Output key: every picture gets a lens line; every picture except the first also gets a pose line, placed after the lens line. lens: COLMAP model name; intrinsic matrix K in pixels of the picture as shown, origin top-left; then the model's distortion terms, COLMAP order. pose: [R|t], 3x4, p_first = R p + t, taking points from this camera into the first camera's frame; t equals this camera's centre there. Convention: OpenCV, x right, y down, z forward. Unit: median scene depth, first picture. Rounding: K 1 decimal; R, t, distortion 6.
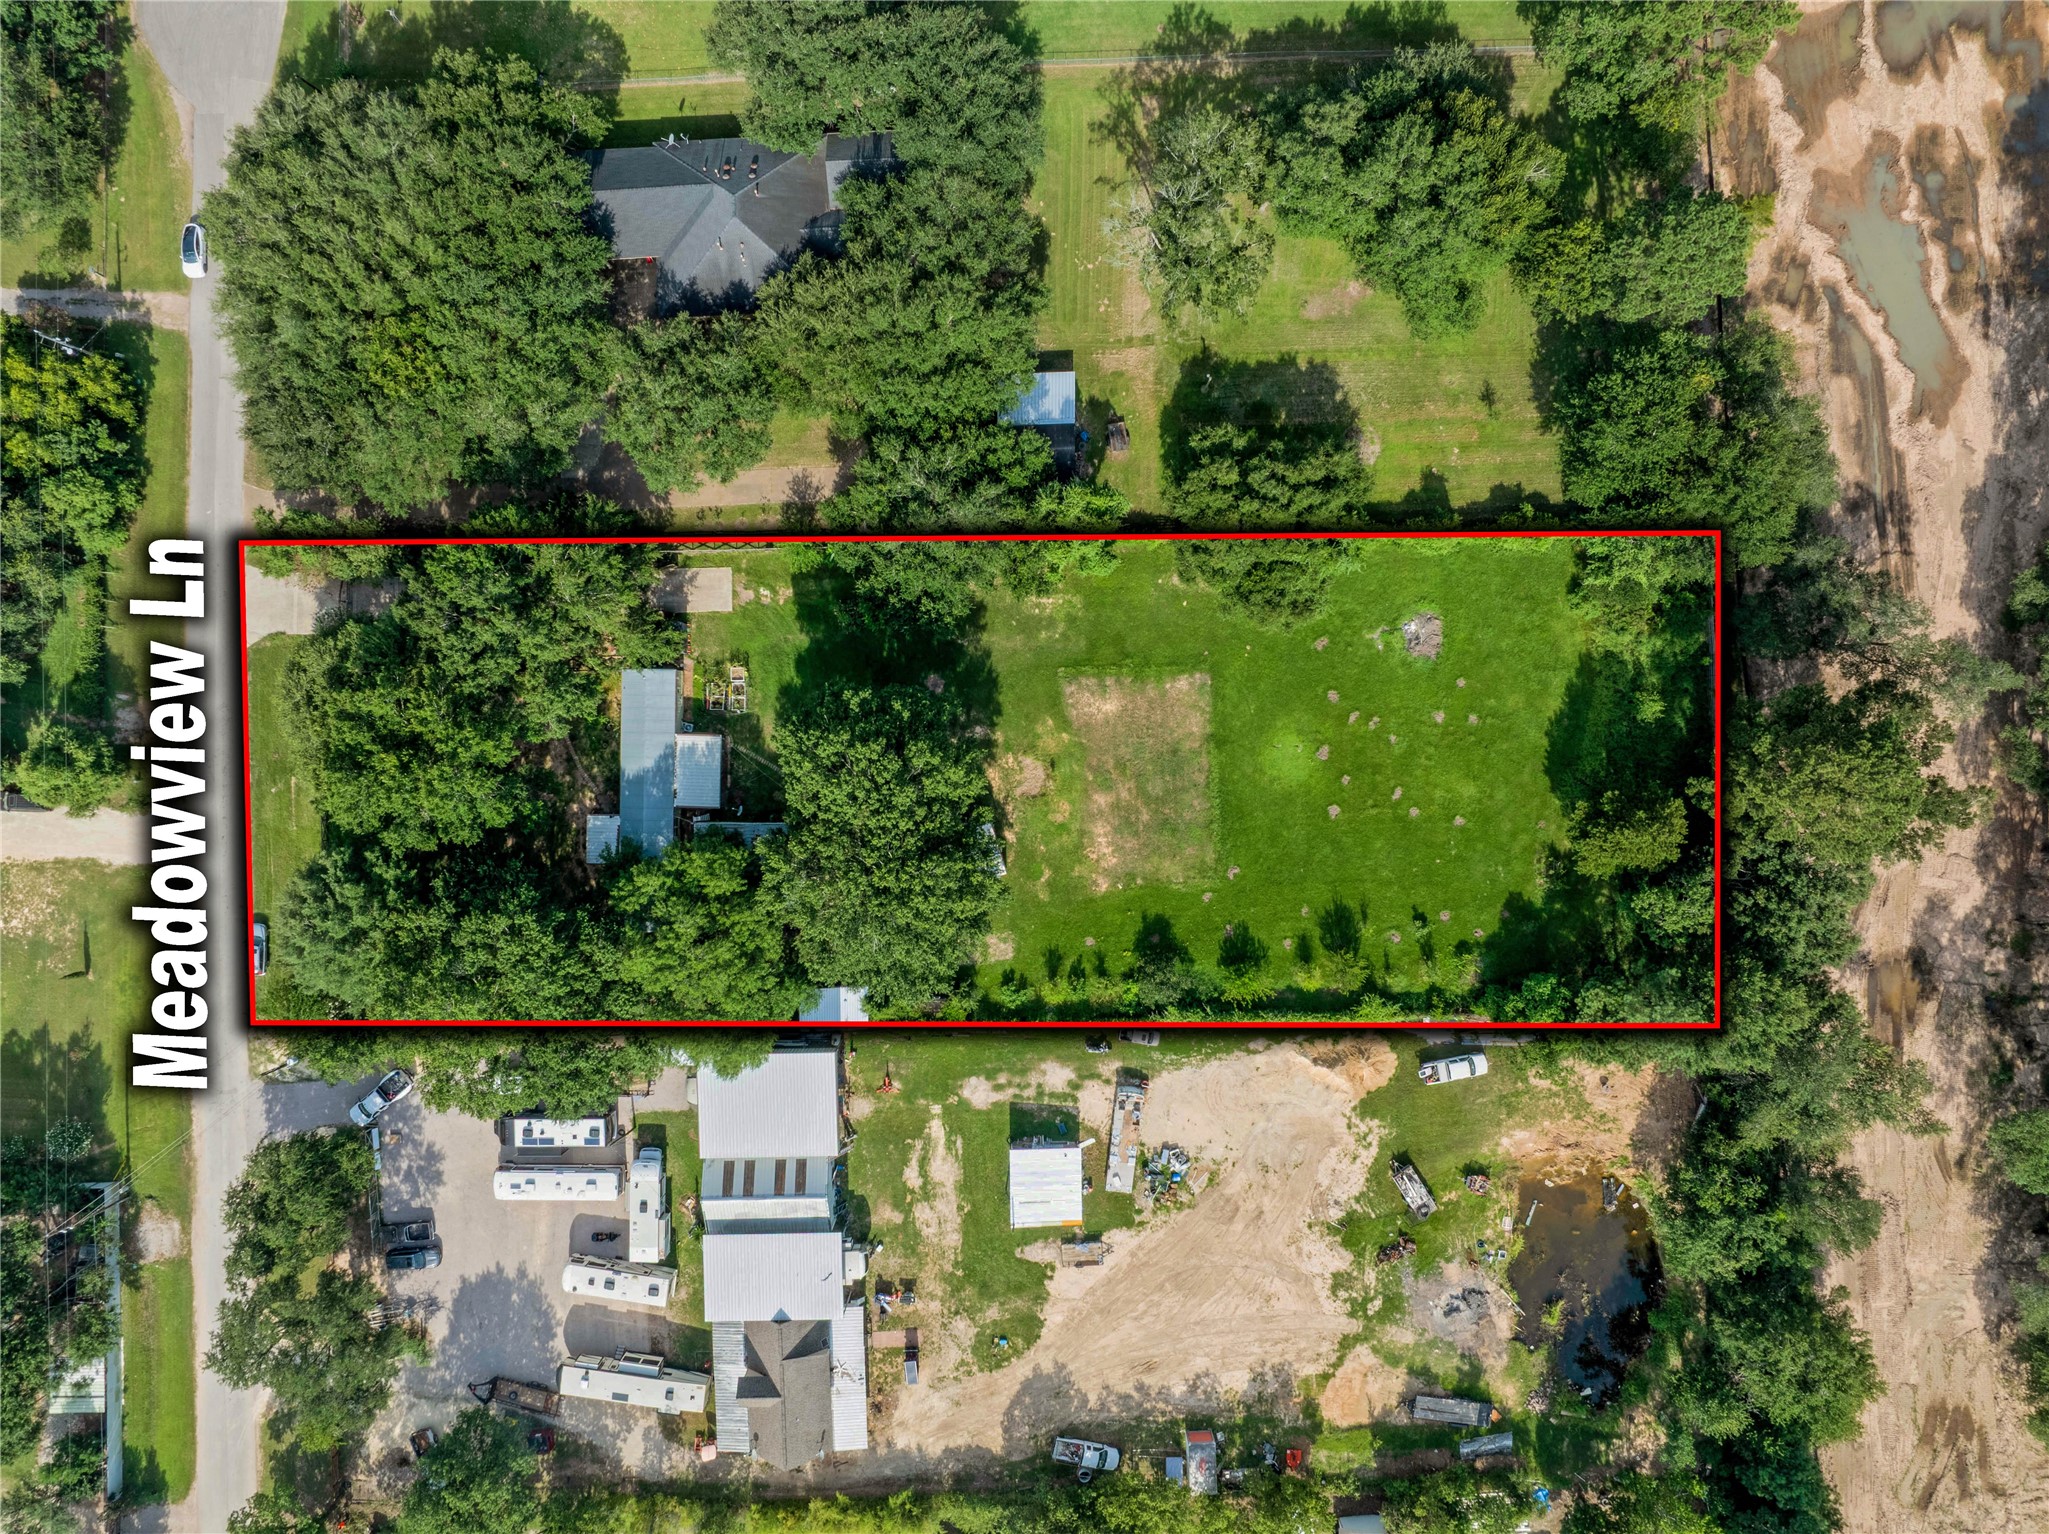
lens RADIAL K [[1448.9, 0, 1026.6], [0, 1448.9, 757.1], [0, 0, 1]] dist [-0.037237, 0.002251]
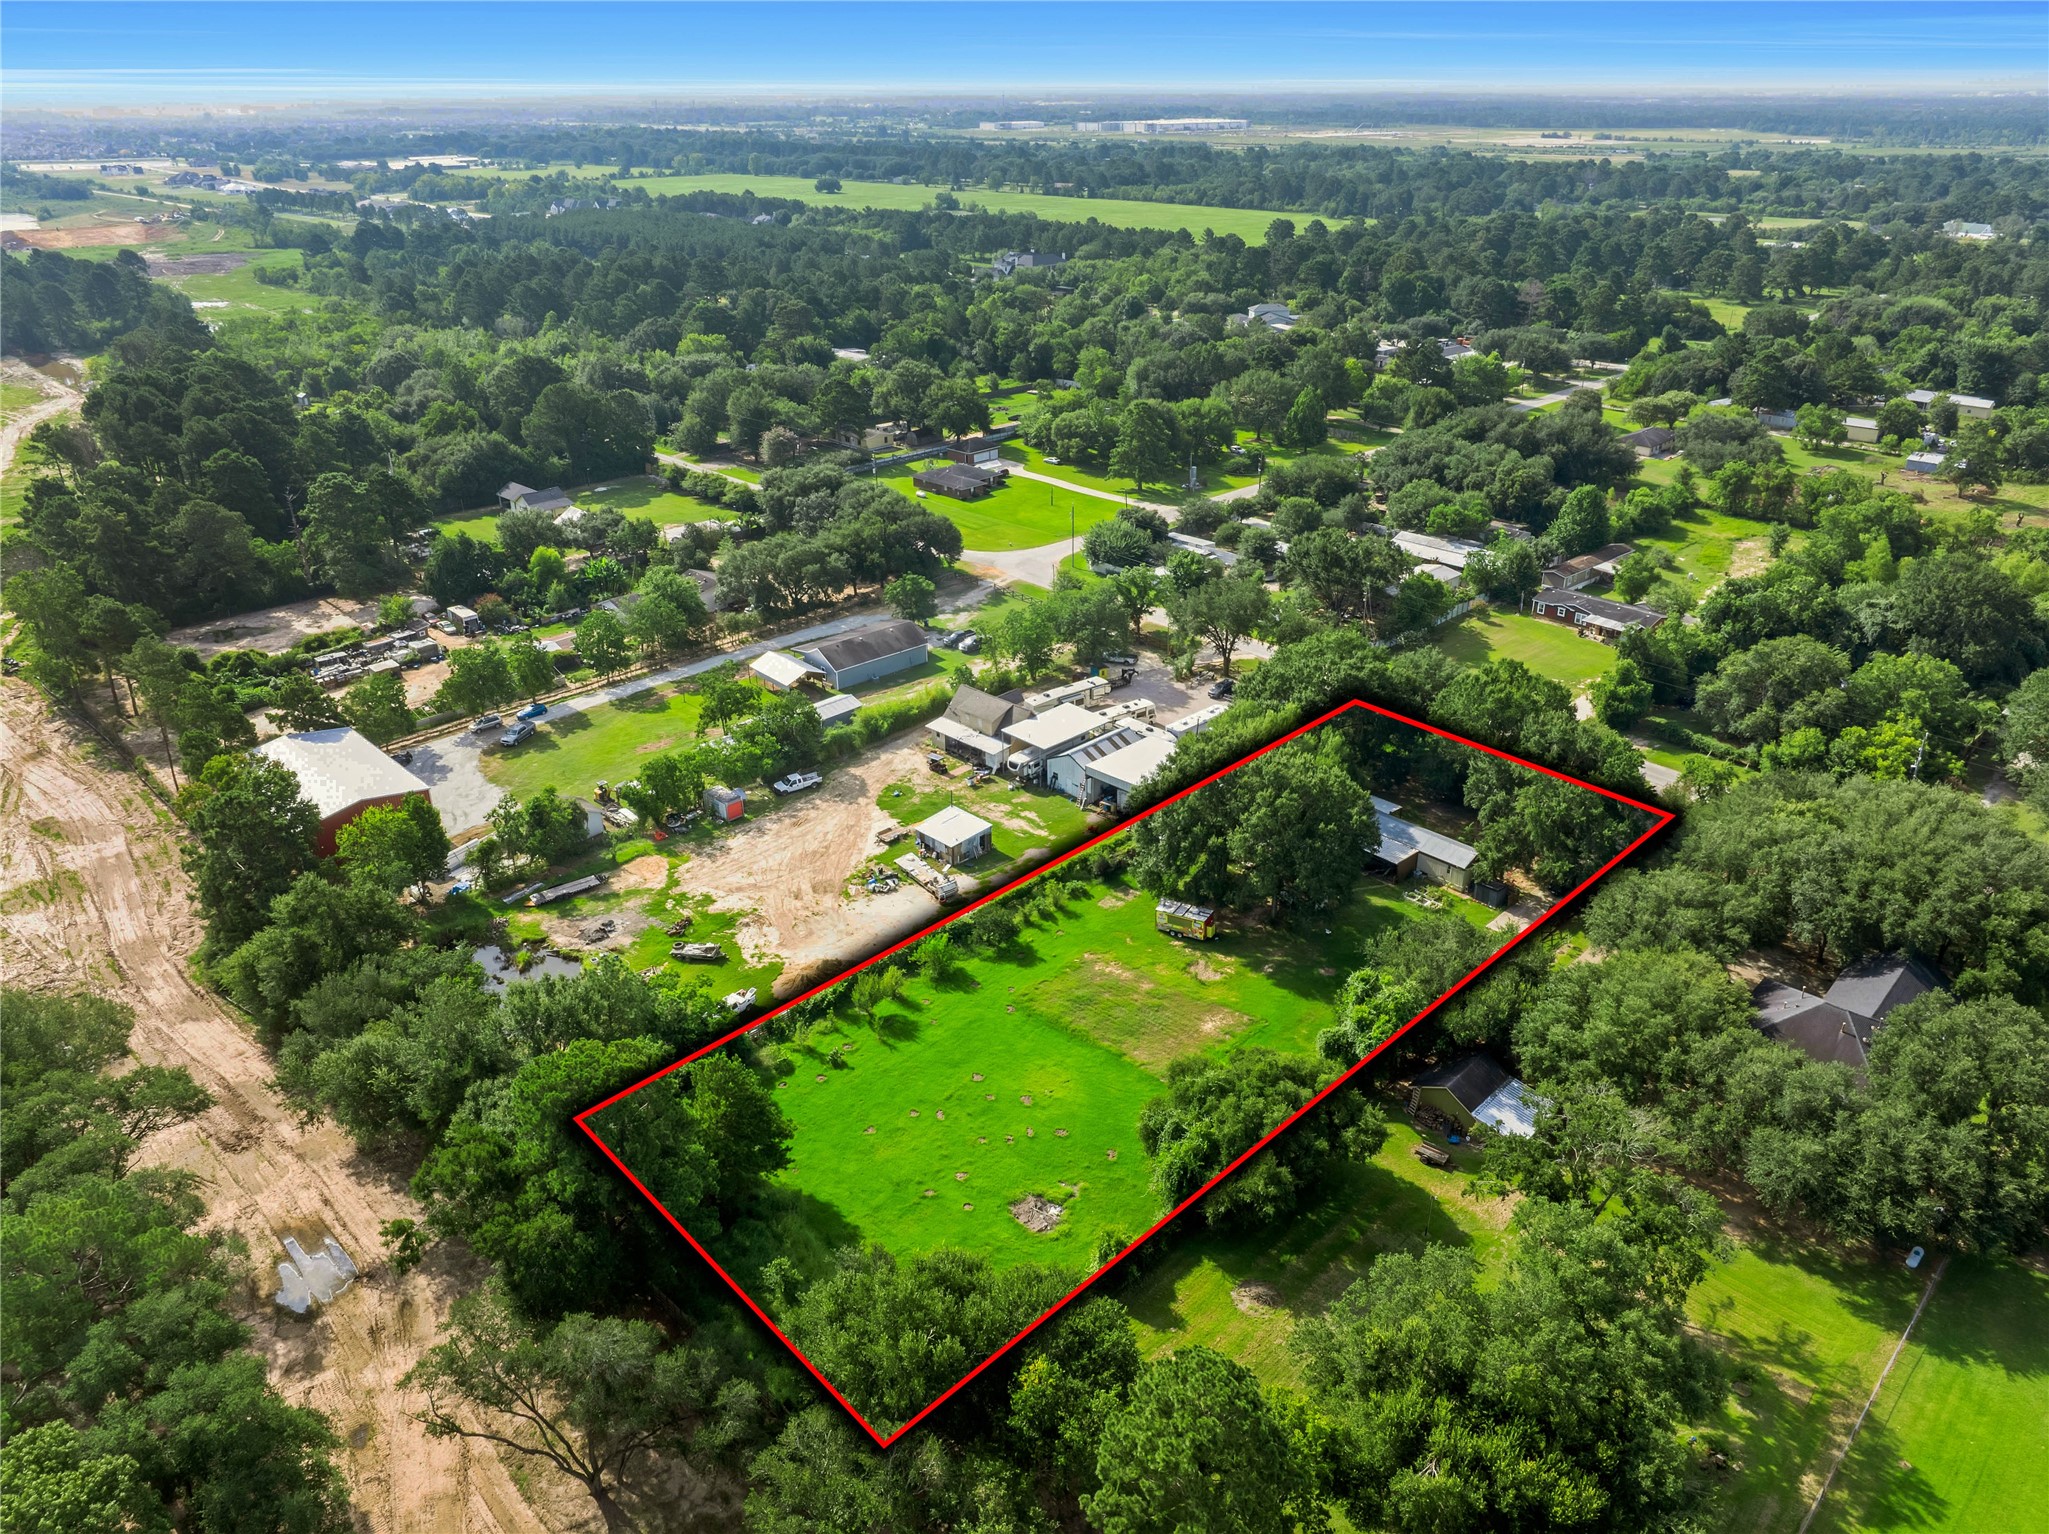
lens RADIAL K [[1448.9, 0, 1022.7], [0, 1448.9, 755.9], [0, 0, 1]] dist [-0.037237, 0.002251]
pose [[-0.723497, 0.304677, -0.619455, 0.729807], [-0.690260, -0.306734, 0.655328, -0.556787], [0.009656, 0.901713, 0.432228, 0.382173]]
